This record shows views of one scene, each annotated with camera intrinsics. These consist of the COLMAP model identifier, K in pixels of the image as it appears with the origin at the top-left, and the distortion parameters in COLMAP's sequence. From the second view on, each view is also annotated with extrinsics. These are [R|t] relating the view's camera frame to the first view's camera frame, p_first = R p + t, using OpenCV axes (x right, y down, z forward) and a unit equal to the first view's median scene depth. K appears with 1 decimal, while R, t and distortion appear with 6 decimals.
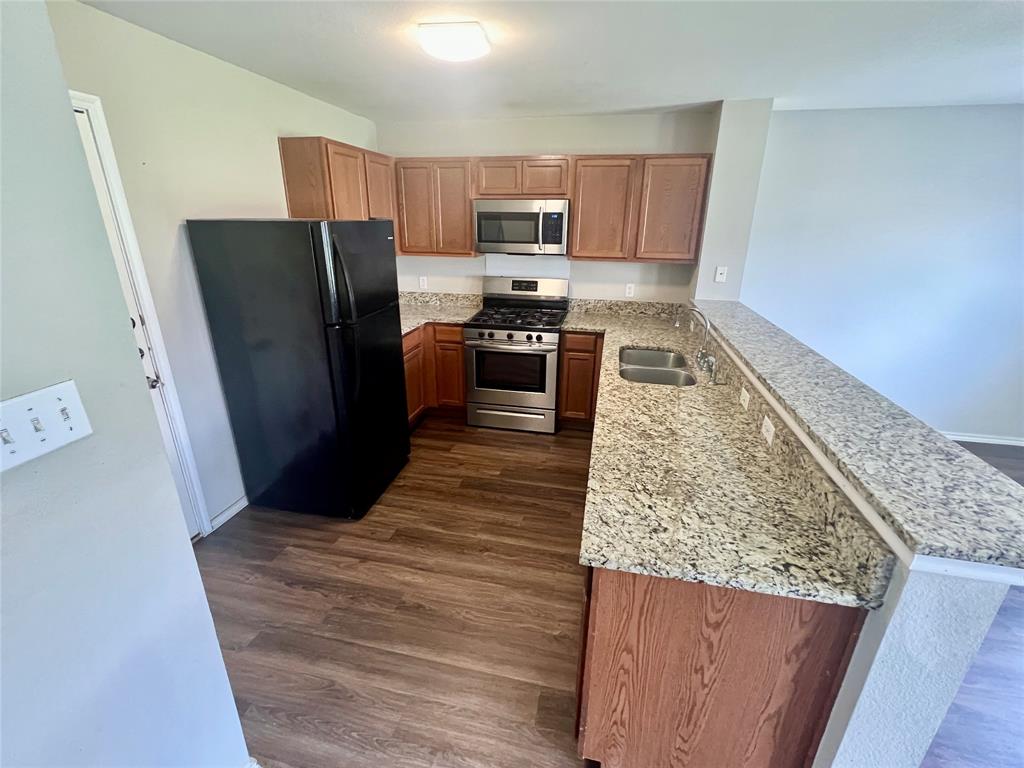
lens RADIAL K [[452.3, 0, 517.9], [0, 452.3, 392.1], [0, 0, 1]] dist [-0.002307, -0.000506]
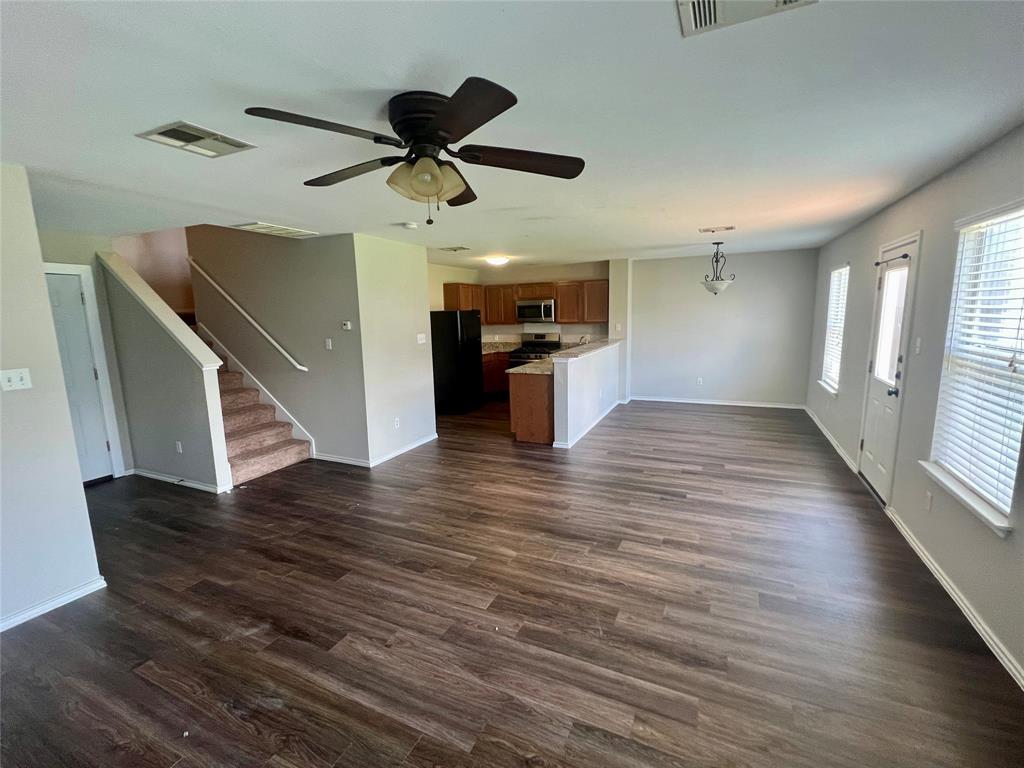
lens RADIAL K [[452.3, 0, 514.8], [0, 452.3, 381.4], [0, 0, 1]] dist [-0.002307, -0.000506]
pose [[0.975902, -0.001821, -0.218203, 0.434683], [-0.042436, 0.979291, -0.197962, 0.478561], [0.214045, 0.202451, 0.955614, -1.231980]]
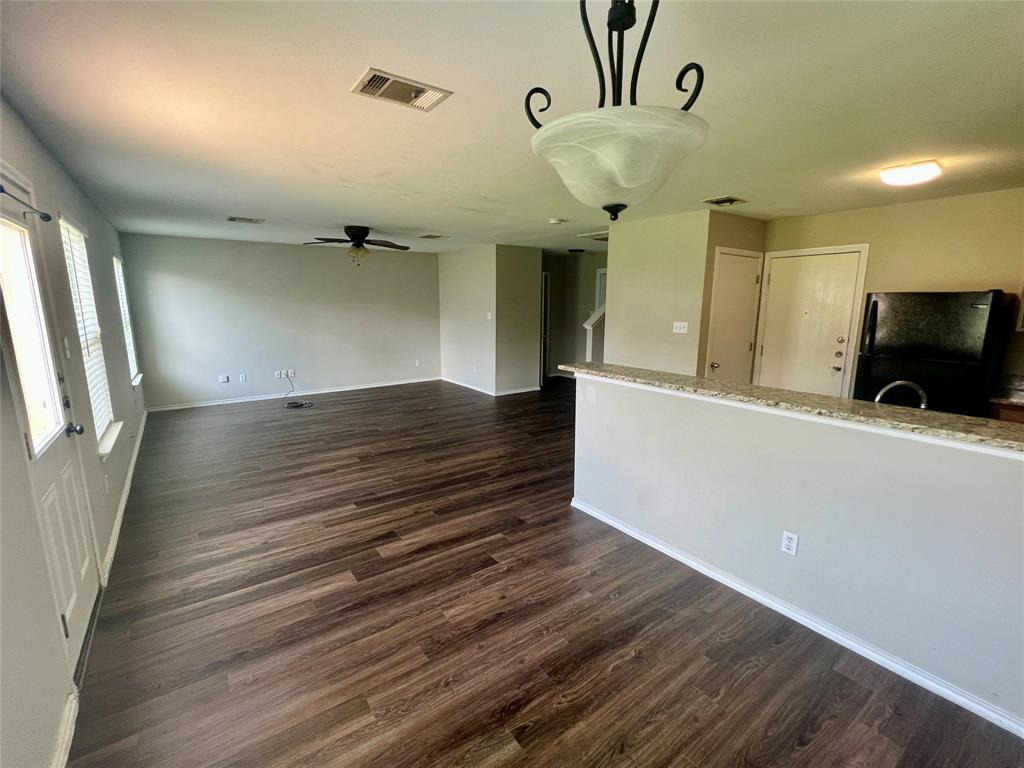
lens RADIAL K [[452.3, 0, 515.2], [0, 452.3, 383.6], [0, 0, 1]] dist [-0.002307, -0.000506]
pose [[-0.655446, 0.123572, -0.745064, 1.162822], [-0.278323, 0.877570, 0.390394, -0.292760], [0.702088, 0.463251, -0.540806, 0.871070]]
